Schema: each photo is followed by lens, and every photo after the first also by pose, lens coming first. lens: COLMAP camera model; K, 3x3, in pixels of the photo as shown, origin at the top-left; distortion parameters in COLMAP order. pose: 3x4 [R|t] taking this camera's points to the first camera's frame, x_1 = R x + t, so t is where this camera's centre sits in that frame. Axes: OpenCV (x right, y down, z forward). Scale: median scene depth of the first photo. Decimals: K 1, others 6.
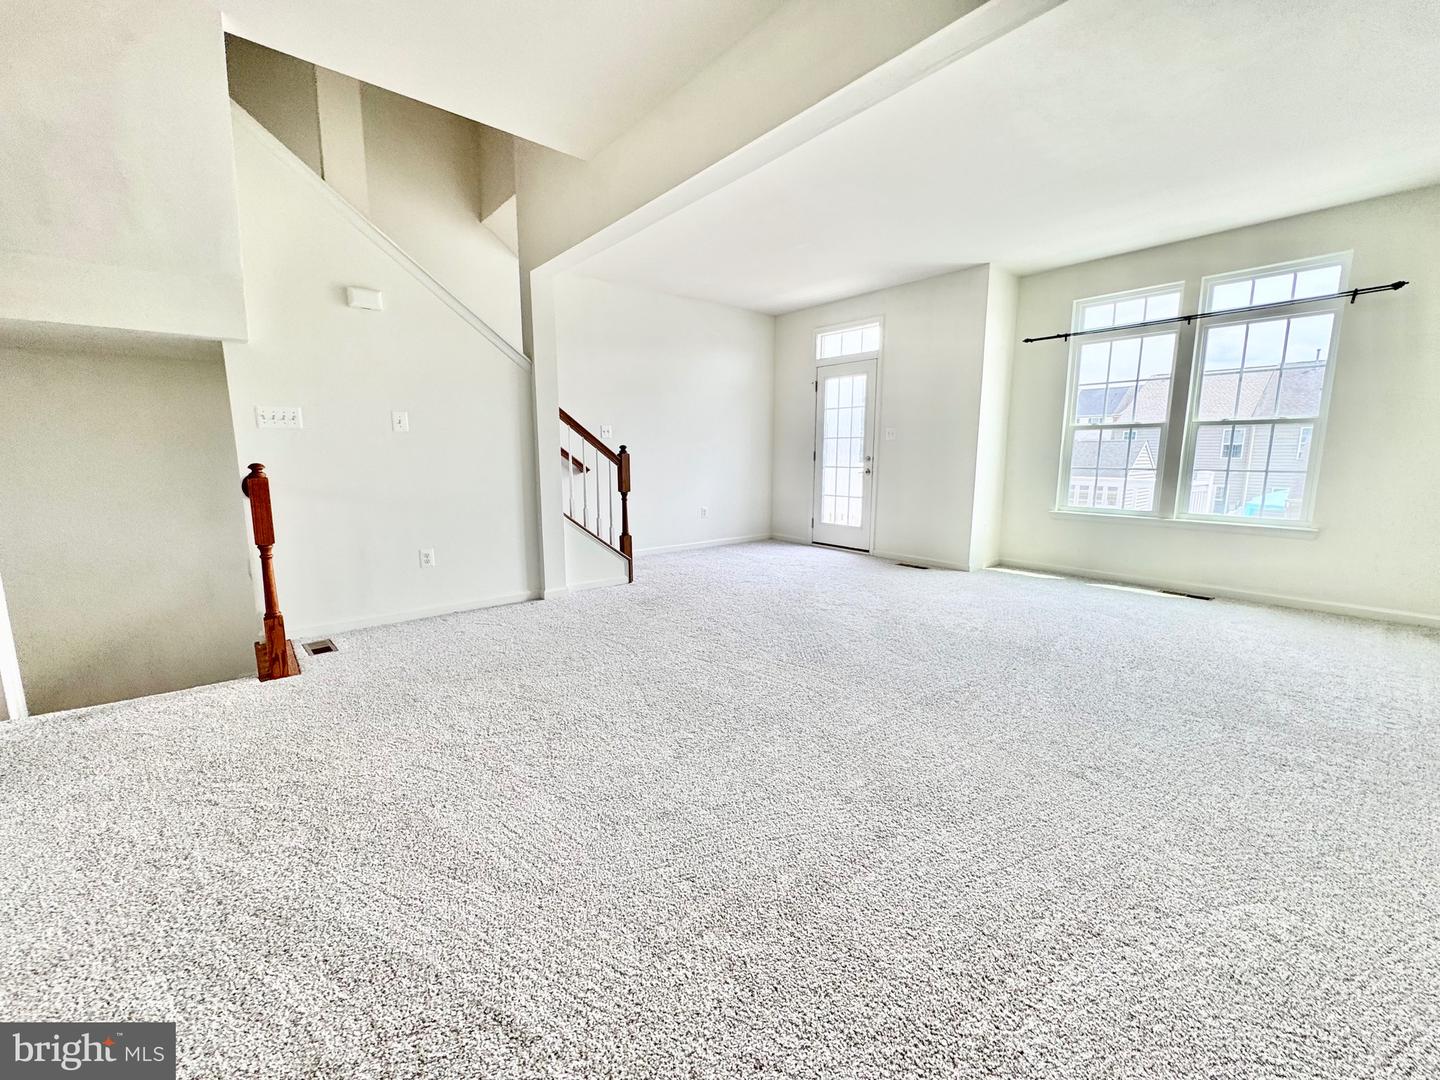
lens RADIAL K [[581.1, 0, 716.2], [0, 581.1, 539.6], [0, 0, 1]] dist [-0.002920, -0.000400]
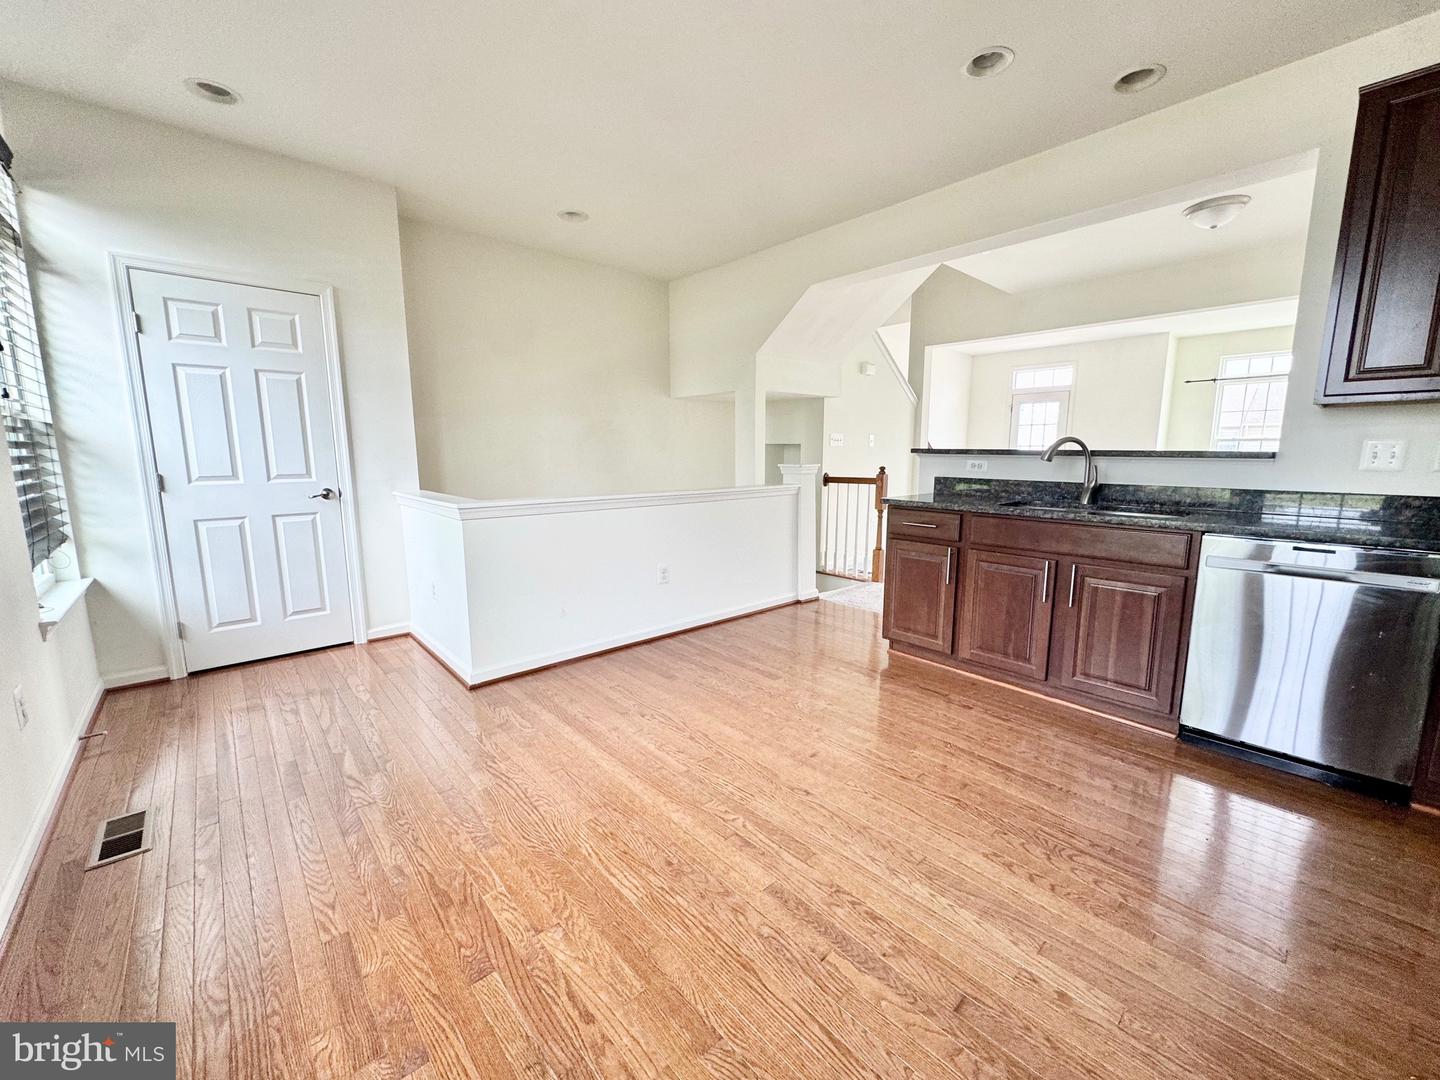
lens RADIAL K [[581.1, 0, 721.4], [0, 581.1, 541.9], [0, 0, 1]] dist [-0.002920, -0.000400]
pose [[0.999357, -0.009439, 0.034593, -0.634331], [0.009339, 0.999952, 0.003050, 0.047209], [-0.034620, -0.002725, 0.999397, -0.401685]]
